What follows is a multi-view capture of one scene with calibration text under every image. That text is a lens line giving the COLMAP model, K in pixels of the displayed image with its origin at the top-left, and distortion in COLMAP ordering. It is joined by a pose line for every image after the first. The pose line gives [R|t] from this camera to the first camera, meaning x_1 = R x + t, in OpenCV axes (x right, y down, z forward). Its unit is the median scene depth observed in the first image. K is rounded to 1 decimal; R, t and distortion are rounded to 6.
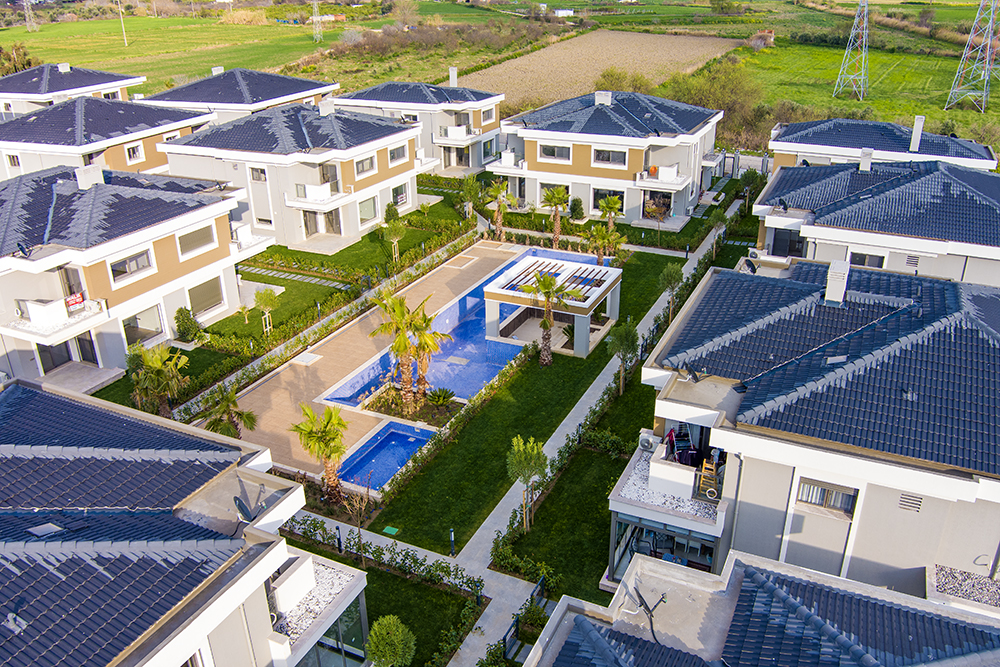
lens RADIAL K [[813.3, 0, 505.0], [0, 813.3, 337.2], [0, 0, 1]] dist [-0.071678, 0.007511]
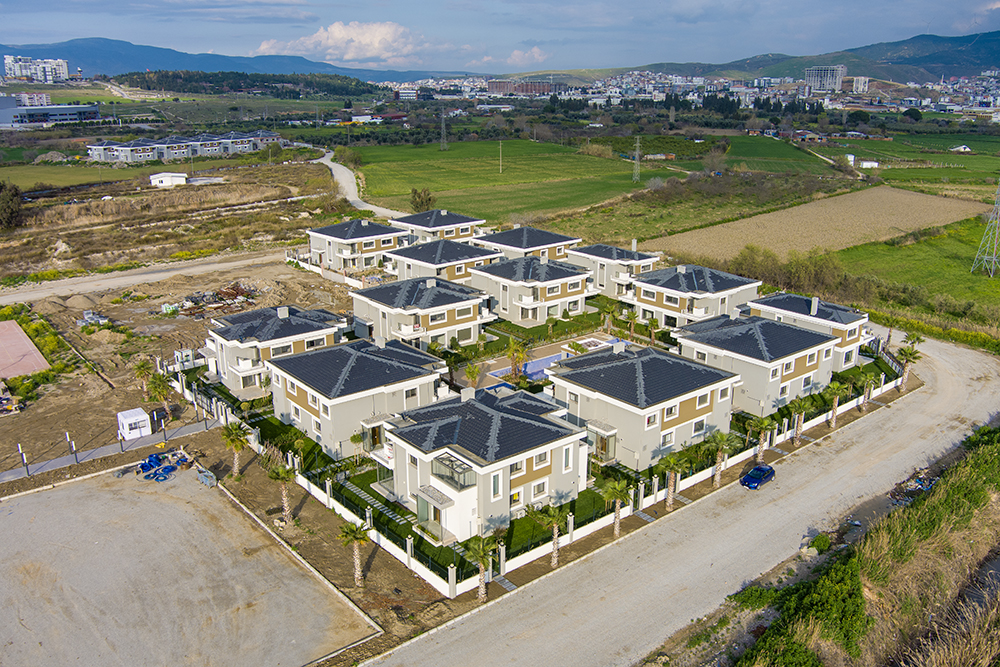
lens RADIAL K [[813.3, 0, 498.4], [0, 813.3, 337.9], [0, 0, 1]] dist [-0.071678, 0.007511]
pose [[0.898641, 0.140578, -0.415550, 0.600671], [-0.190275, 0.978427, -0.080479, 0.110815], [0.395271, 0.151390, 0.906003, -0.971011]]
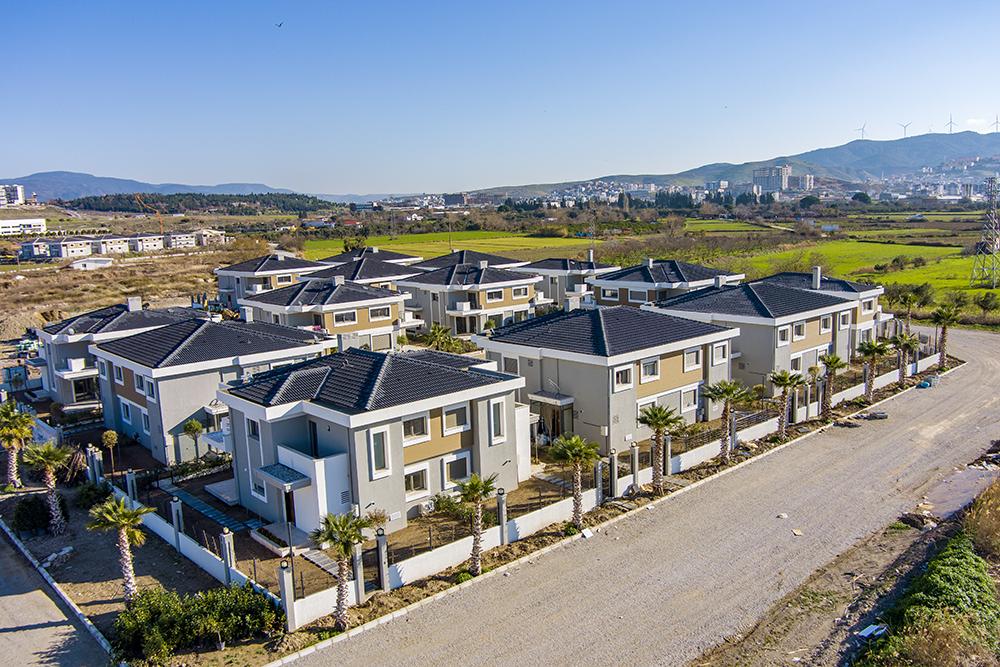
lens RADIAL K [[813.3, 0, 502.8], [0, 813.3, 334.9], [0, 0, 1]] dist [-0.071678, 0.007511]
pose [[0.921545, 0.041230, -0.386076, 0.521520], [-0.139060, 0.963432, -0.229042, 0.268084], [0.362515, 0.264761, 0.893580, -0.535126]]
